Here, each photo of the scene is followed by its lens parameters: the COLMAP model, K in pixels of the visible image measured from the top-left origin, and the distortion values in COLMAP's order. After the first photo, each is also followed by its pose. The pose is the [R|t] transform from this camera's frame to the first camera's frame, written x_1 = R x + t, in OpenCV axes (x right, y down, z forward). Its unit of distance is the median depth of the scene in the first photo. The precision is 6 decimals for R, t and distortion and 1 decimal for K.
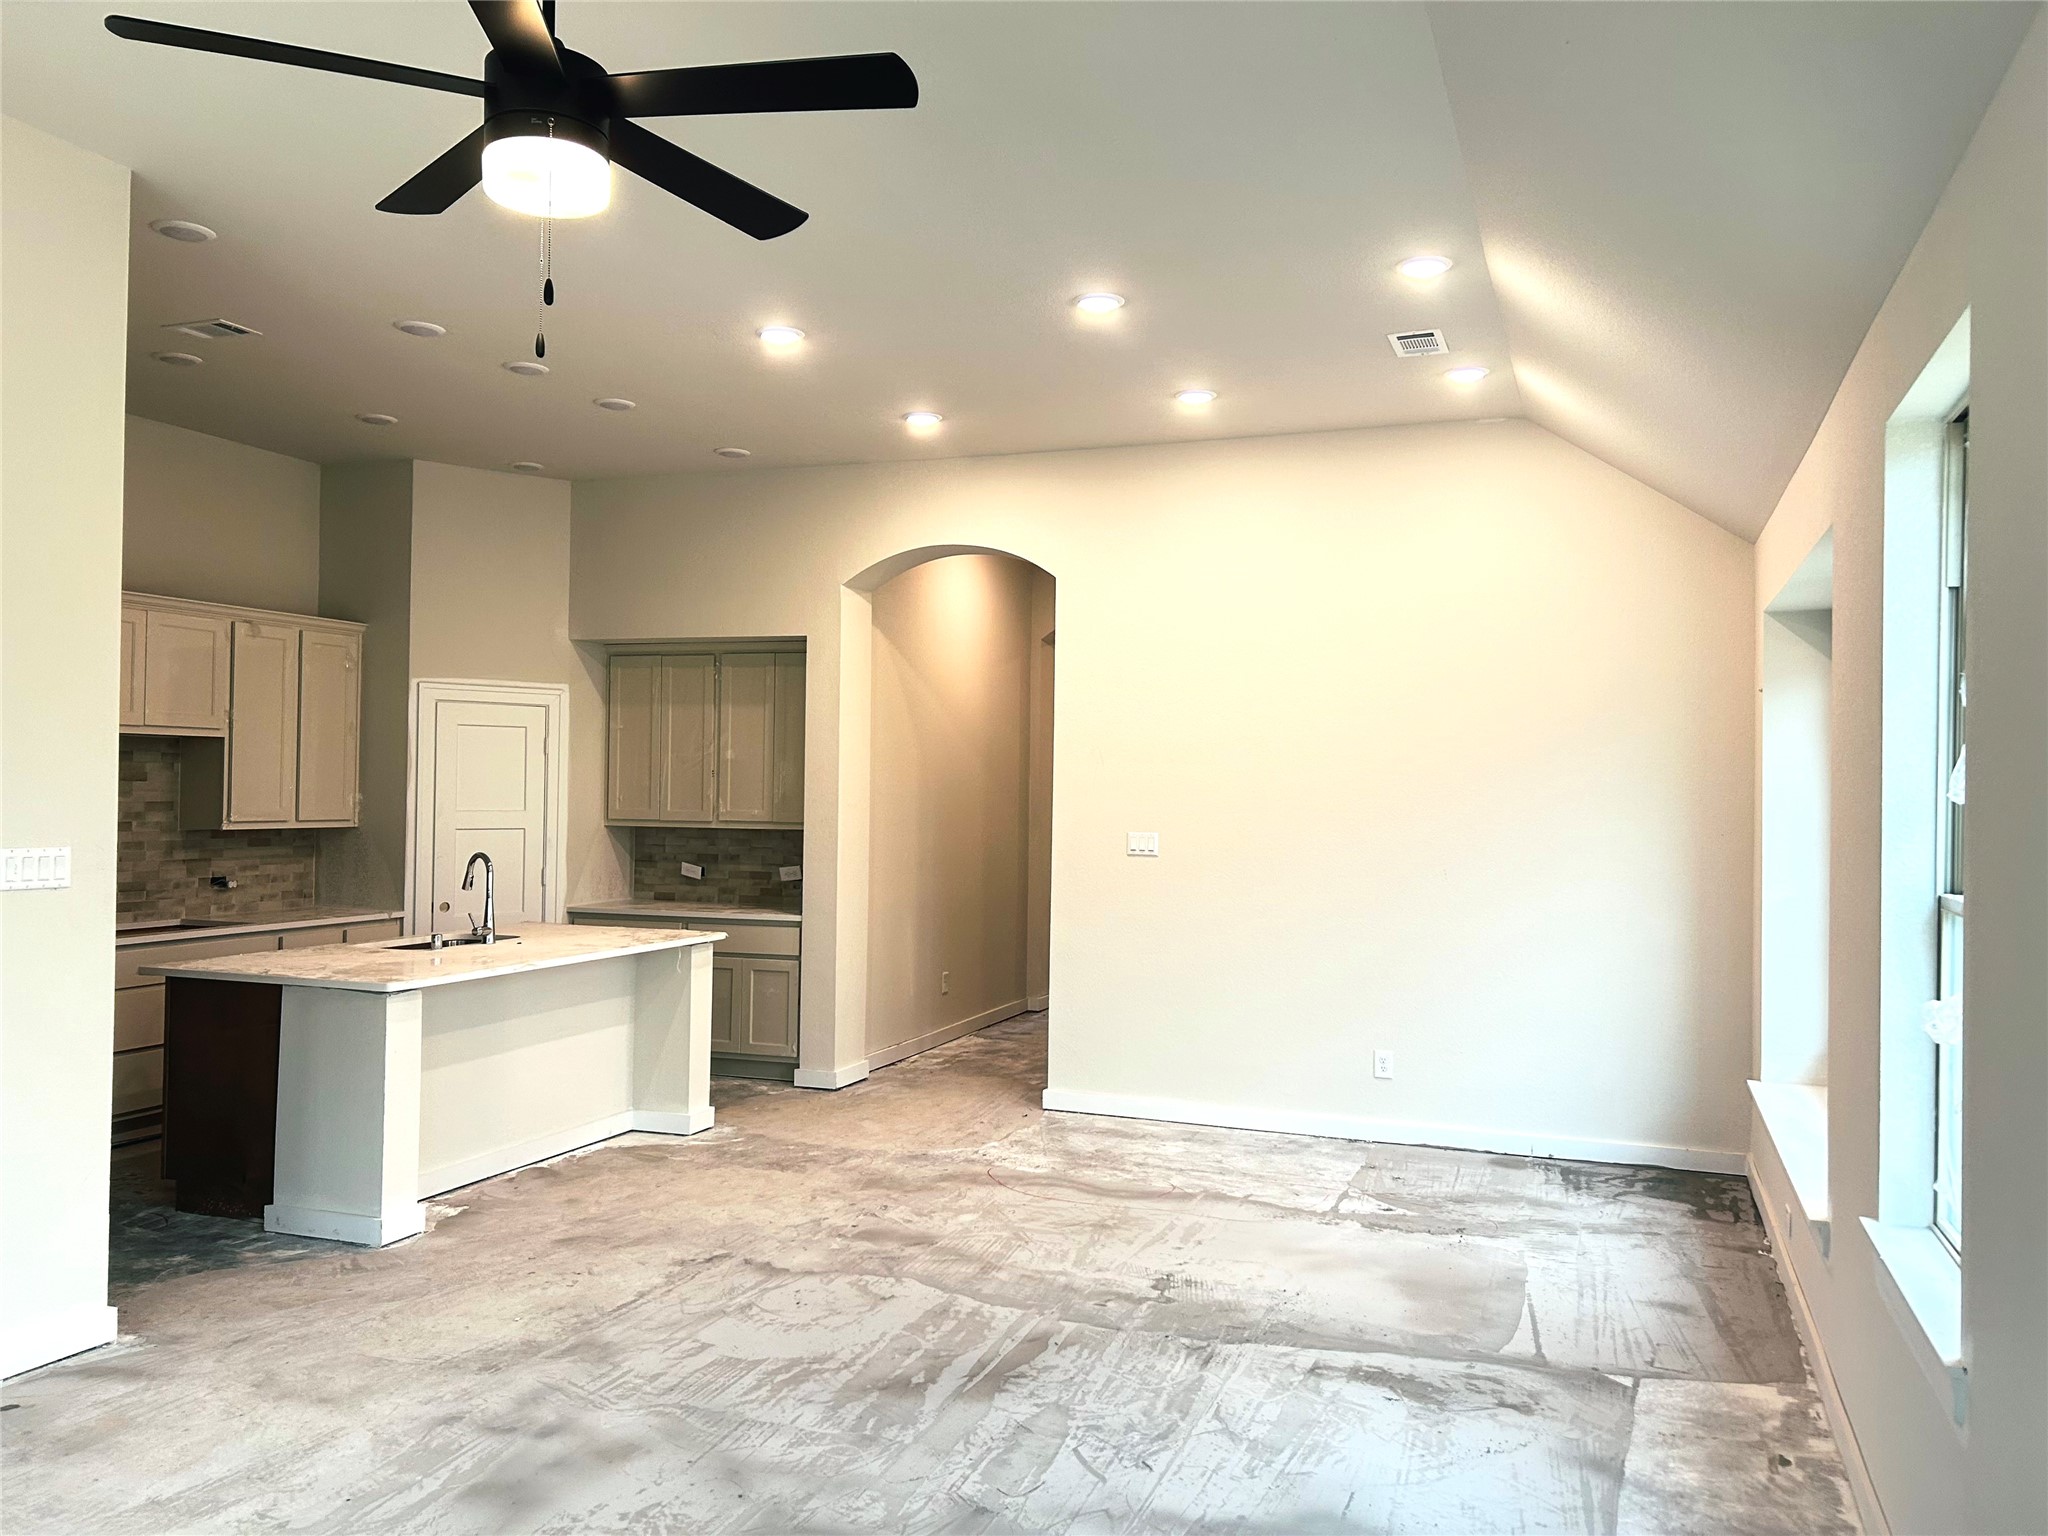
lens RADIAL K [[1542.5, 0, 1028.8], [0, 1542.5, 779.5], [0, 0, 1]] dist [0.056269, -0.054197]
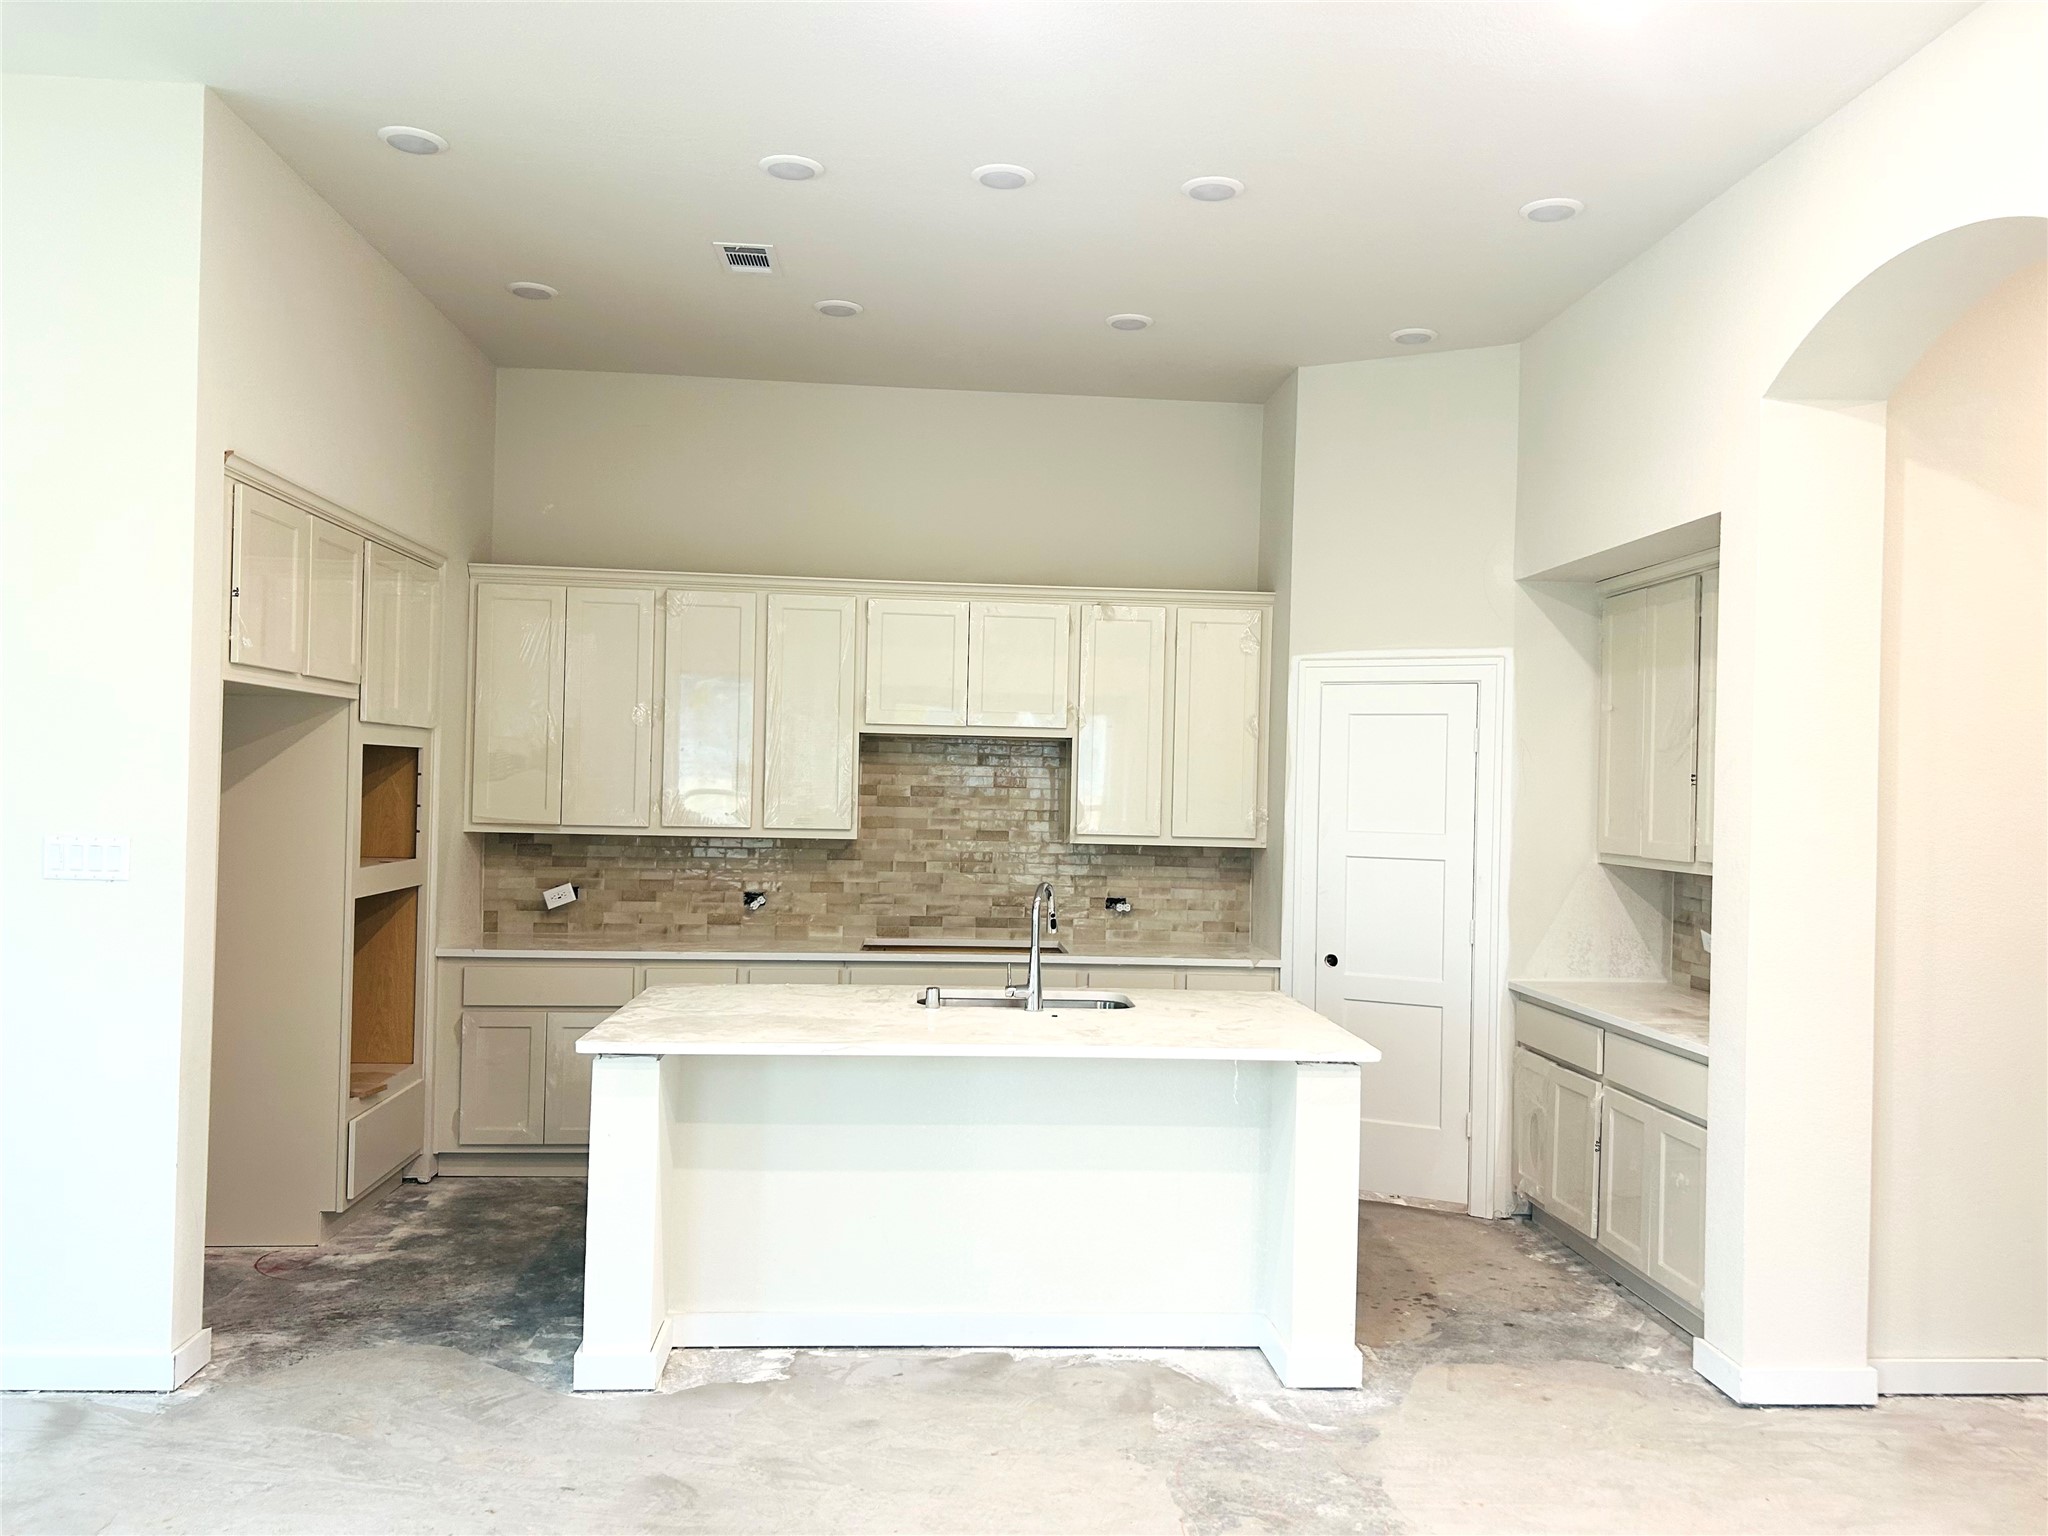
lens RADIAL K [[1542.5, 0, 1034.9], [0, 1542.5, 773.9], [0, 0, 1]] dist [0.056269, -0.054197]
pose [[0.425418, -0.009745, -0.904944, 0.372817], [-0.013146, 0.999770, -0.016946, 0.012042], [0.904901, 0.019106, 0.425192, 0.898650]]
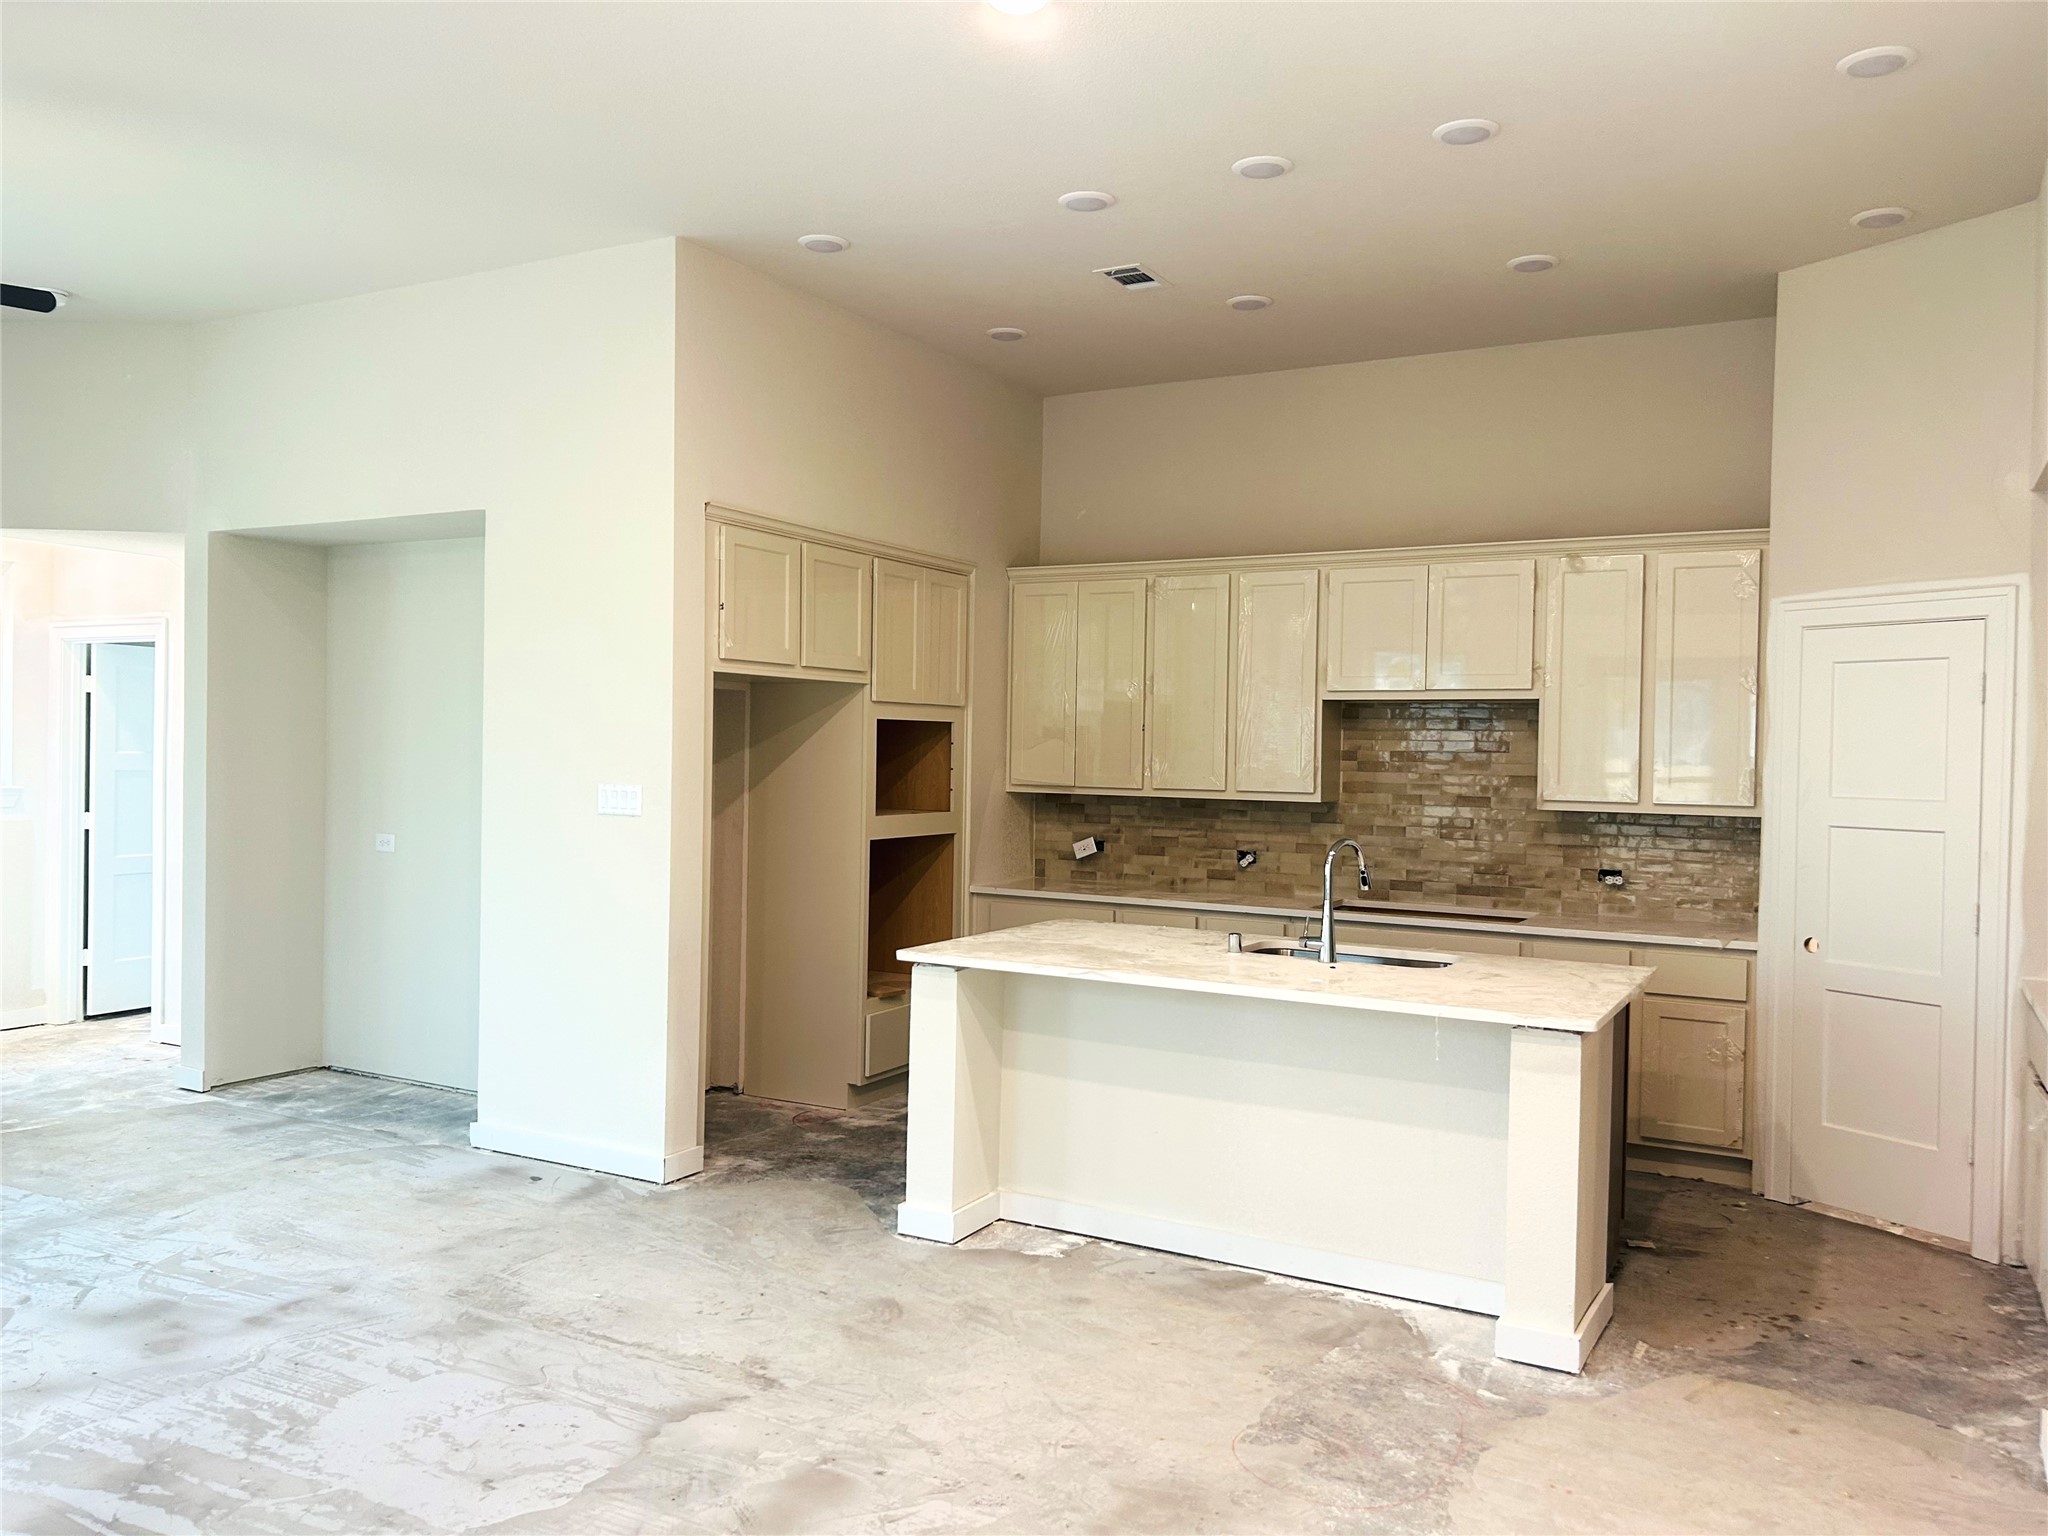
lens RADIAL K [[1542.5, 0, 1018.4], [0, 1542.5, 768.4], [0, 0, 1]] dist [0.056269, -0.054197]
pose [[-0.142671, -0.001682, -0.989769, 0.508547], [-0.013473, 0.999909, 0.000243, 0.020230], [0.989678, 0.013369, -0.142681, 1.231700]]
